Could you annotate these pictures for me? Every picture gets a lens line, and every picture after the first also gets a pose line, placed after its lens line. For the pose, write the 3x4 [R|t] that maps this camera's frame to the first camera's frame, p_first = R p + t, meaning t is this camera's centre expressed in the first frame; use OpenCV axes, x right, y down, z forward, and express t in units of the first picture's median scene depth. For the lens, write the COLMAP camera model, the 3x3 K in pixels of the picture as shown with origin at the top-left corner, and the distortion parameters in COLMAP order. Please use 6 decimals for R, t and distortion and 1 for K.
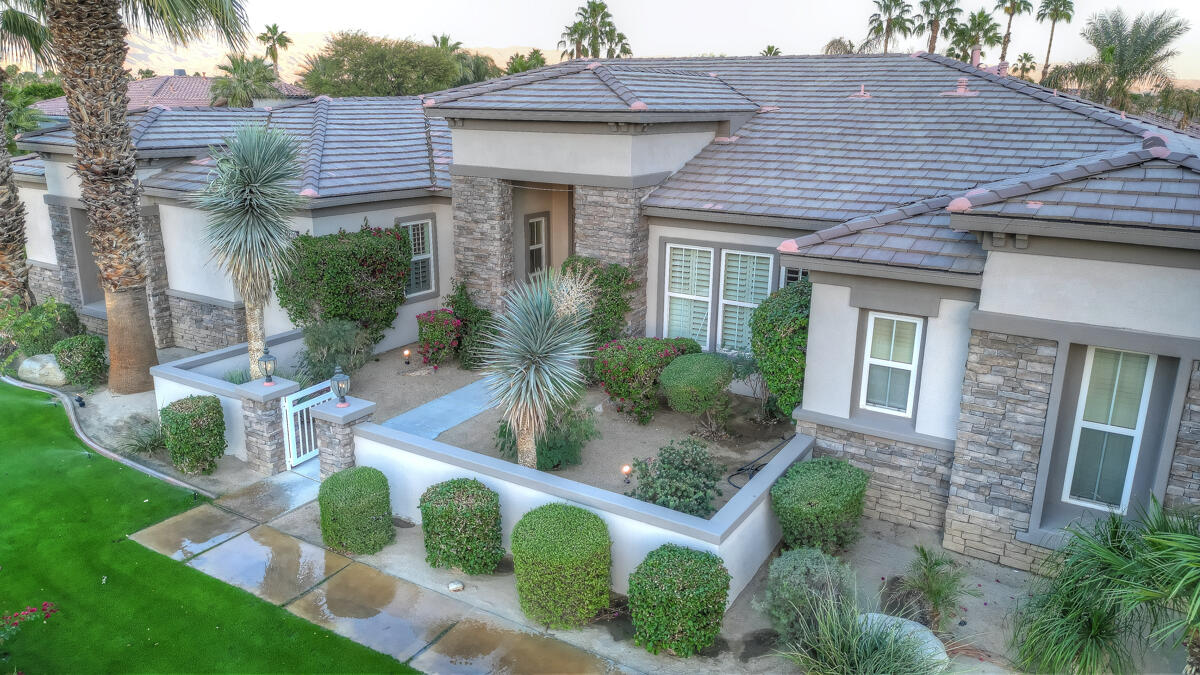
lens RADIAL K [[843.7, 0, 595.0], [0, 843.7, 347.6], [0, 0, 1]] dist [0.041124, -0.002699]
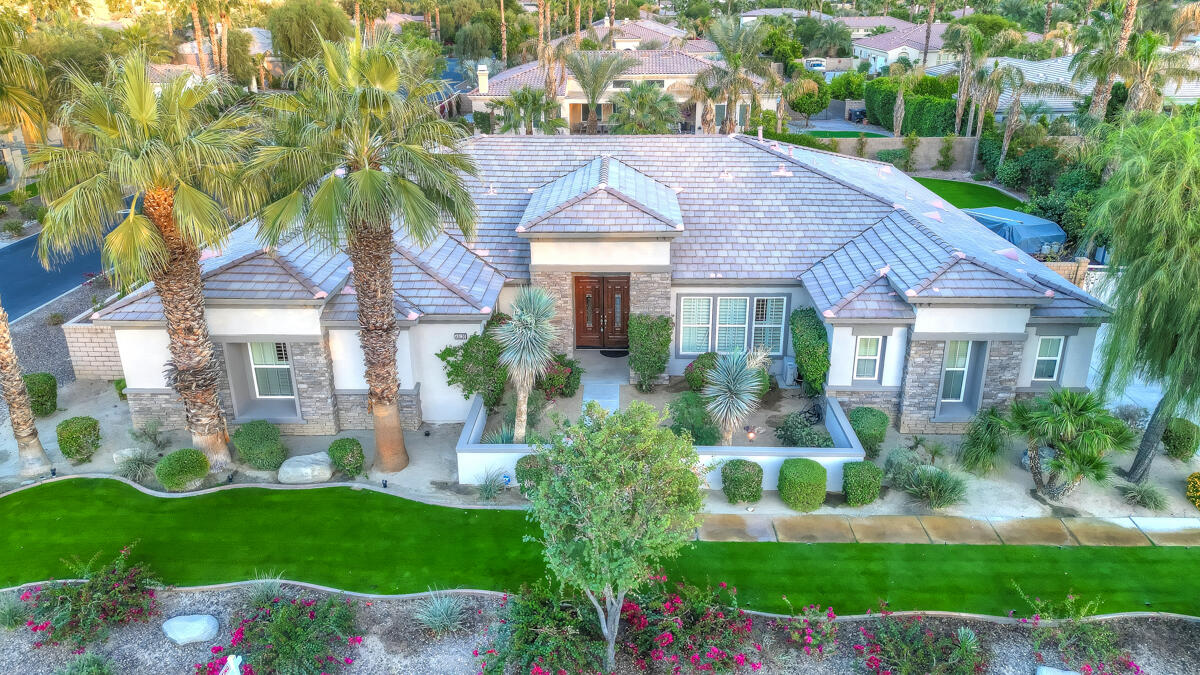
lens RADIAL K [[865.2, 0, 597.4], [0, 865.2, 349.6], [0, 0, 1]] dist [0.043303, -0.004838]
pose [[0.863491, -0.210139, 0.458503, -0.951107], [0.160395, 0.976288, 0.145378, -0.327276], [-0.478180, -0.051991, 0.876721, -0.464704]]
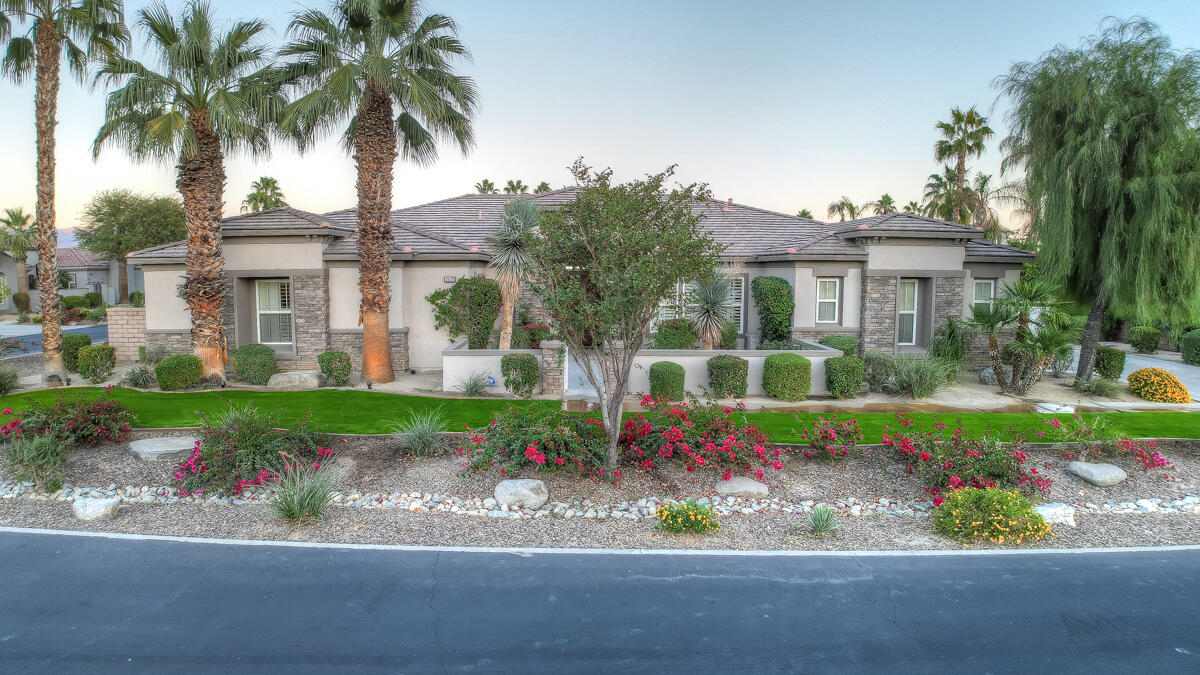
lens RADIAL K [[685.0, 0, 552.6], [0, 685.0, 341.4], [0, 0, 1]] dist [-0.078404, 0.000396]
pose [[0.862248, -0.066803, 0.502061, -0.942355], [0.152474, 0.979516, -0.131530, 0.195709], [-0.482990, 0.189963, 0.854772, -0.156558]]
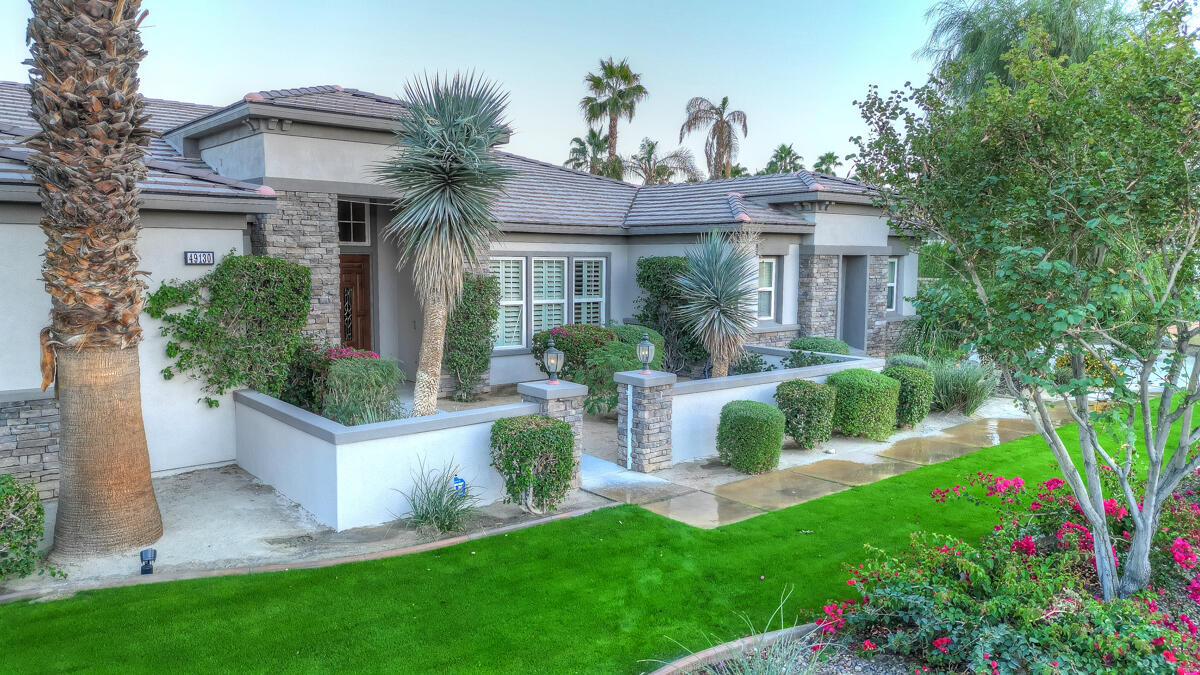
lens RADIAL K [[843.7, 0, 595.0], [0, 843.7, 347.6], [0, 0, 1]] dist [0.041124, -0.002699]
pose [[0.306415, -0.112950, 0.945173, -1.014729], [0.263138, 0.964294, 0.029928, -0.005350], [-0.914805, 0.239540, 0.325196, 0.595314]]
